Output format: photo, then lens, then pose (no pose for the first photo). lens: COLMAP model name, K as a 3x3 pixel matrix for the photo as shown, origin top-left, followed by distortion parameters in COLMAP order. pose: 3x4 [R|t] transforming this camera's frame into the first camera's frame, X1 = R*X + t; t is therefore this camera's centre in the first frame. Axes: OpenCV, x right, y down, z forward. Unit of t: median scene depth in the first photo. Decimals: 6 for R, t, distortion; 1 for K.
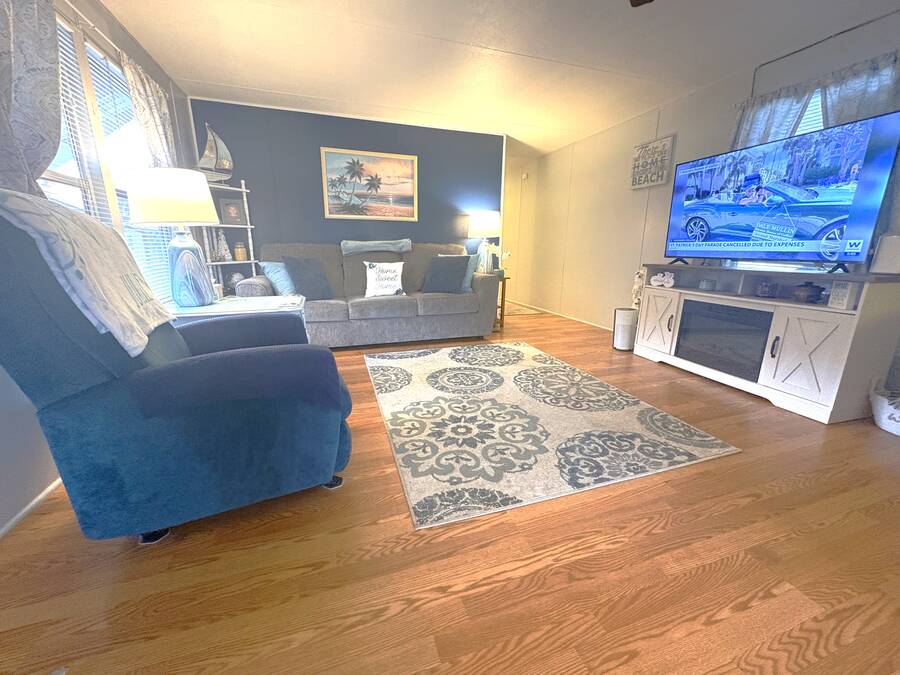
lens RADIAL K [[358.5, 0, 452.6], [0, 358.5, 339.8], [0, 0, 1]] dist [0.002095, 0.000461]
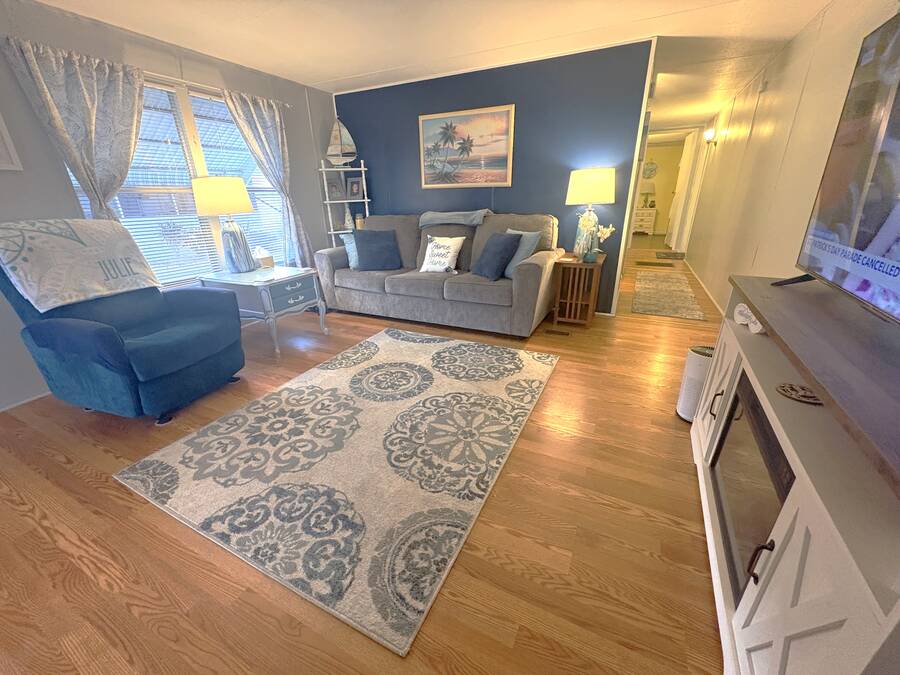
lens RADIAL K [[358.5, 0, 448.9], [0, 358.5, 339.6], [0, 0, 1]] dist [0.002095, 0.000461]
pose [[0.705253, 0.244745, -0.665370, 0.693193], [-0.150918, 0.968839, 0.196407, -0.186088], [0.692706, -0.038101, 0.720213, 0.411372]]
